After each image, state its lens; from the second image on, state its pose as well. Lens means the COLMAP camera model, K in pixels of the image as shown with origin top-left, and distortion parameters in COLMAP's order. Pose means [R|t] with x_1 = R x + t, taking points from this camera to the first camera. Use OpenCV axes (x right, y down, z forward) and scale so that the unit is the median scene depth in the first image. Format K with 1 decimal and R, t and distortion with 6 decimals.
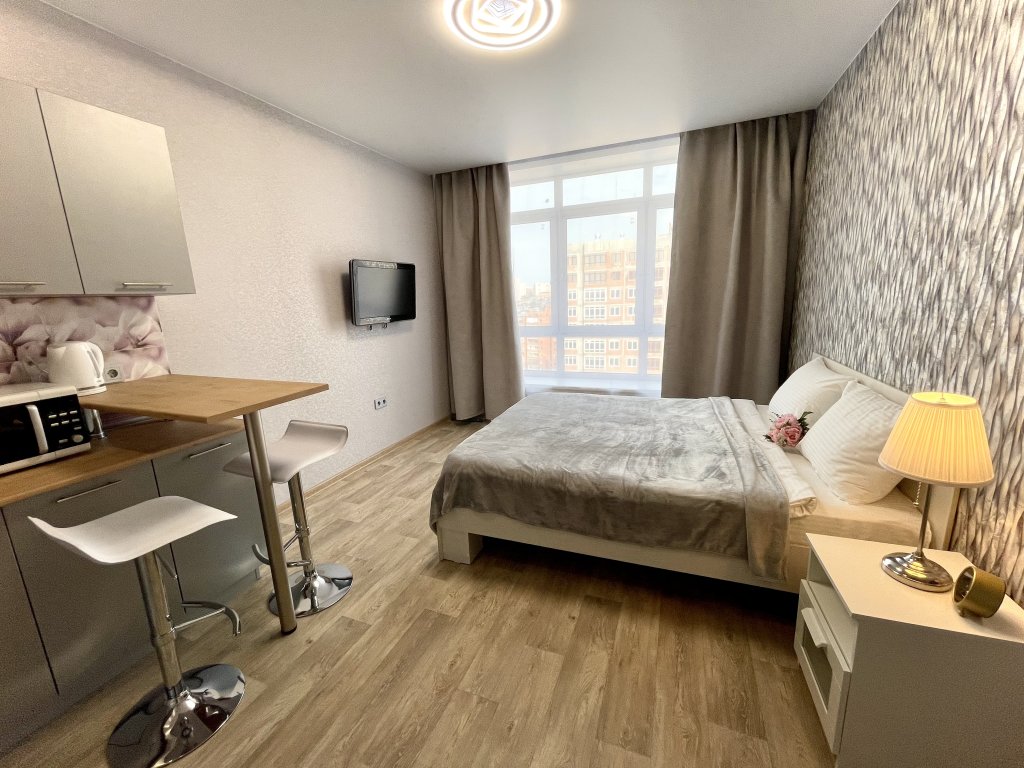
lens RADIAL K [[414.9, 0, 509.5], [0, 414.9, 382.9], [0, 0, 1]] dist [-0.004487, 0.000149]
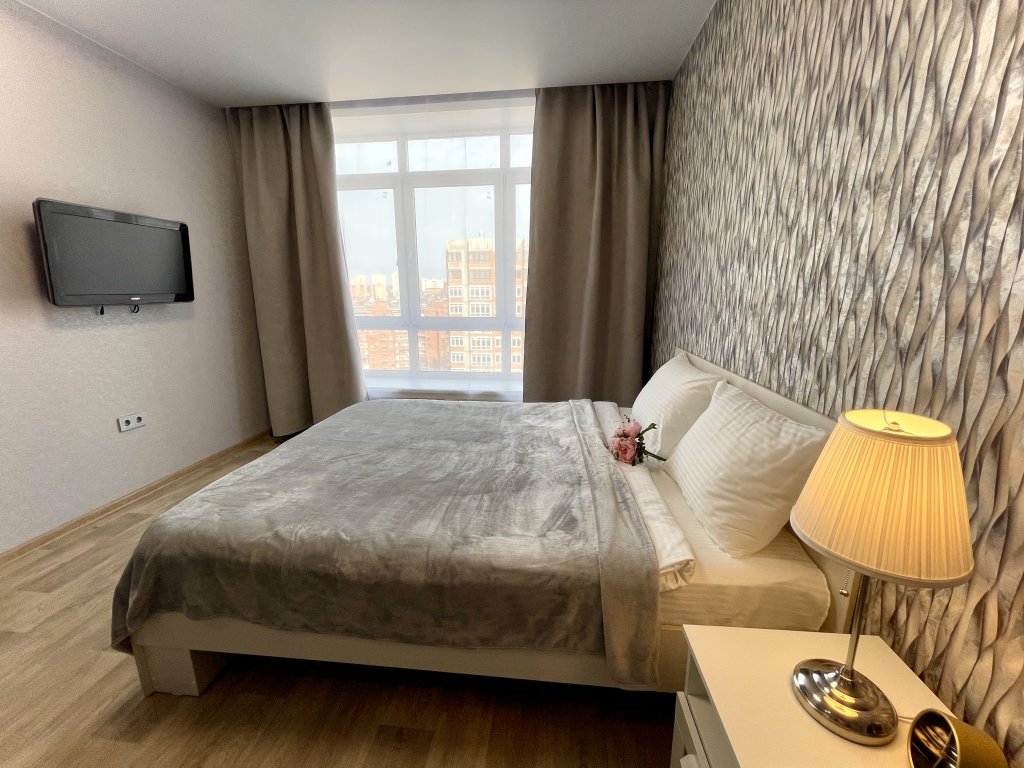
lens RADIAL K [[414.9, 0, 510.4], [0, 414.9, 381.6], [0, 0, 1]] dist [-0.004487, 0.000149]
pose [[0.964288, -0.022198, 0.263923, 0.167633], [0.020907, 0.999752, 0.007702, -0.015205], [-0.264028, -0.001909, 0.964513, 0.255049]]
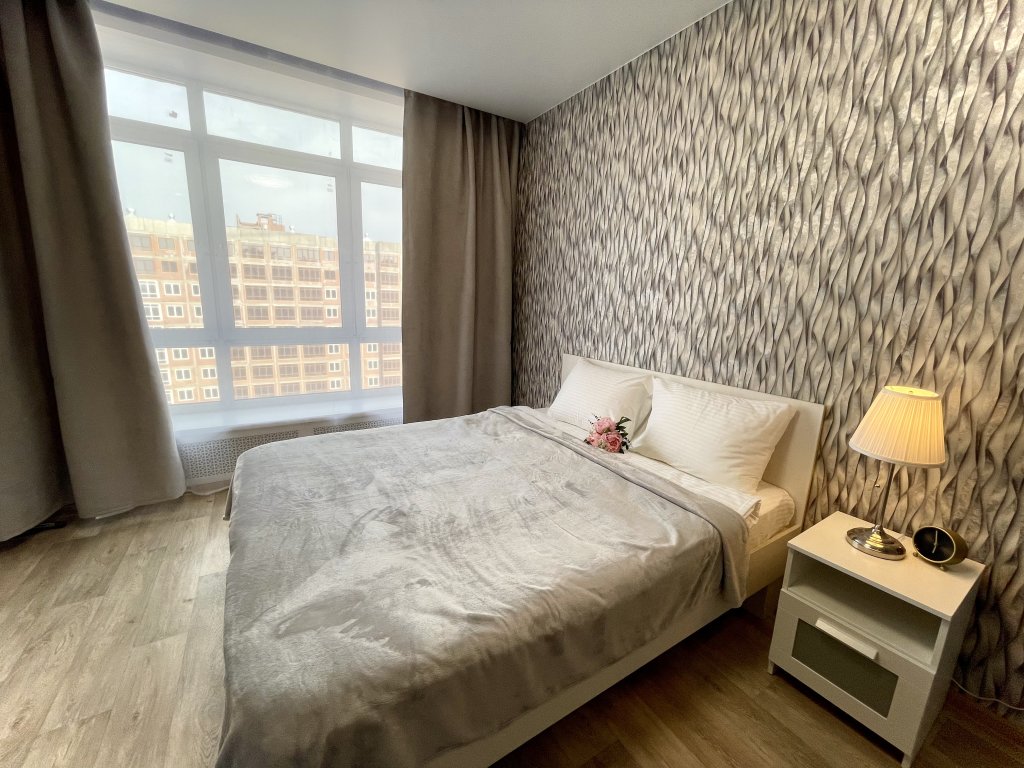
lens RADIAL K [[414.9, 0, 510.0], [0, 414.9, 381.3], [0, 0, 1]] dist [-0.004487, 0.000149]
pose [[0.593151, -0.099510, 0.798918, -0.229675], [0.108599, 0.993152, 0.043075, -0.069852], [-0.797733, 0.061212, 0.599896, 0.519229]]
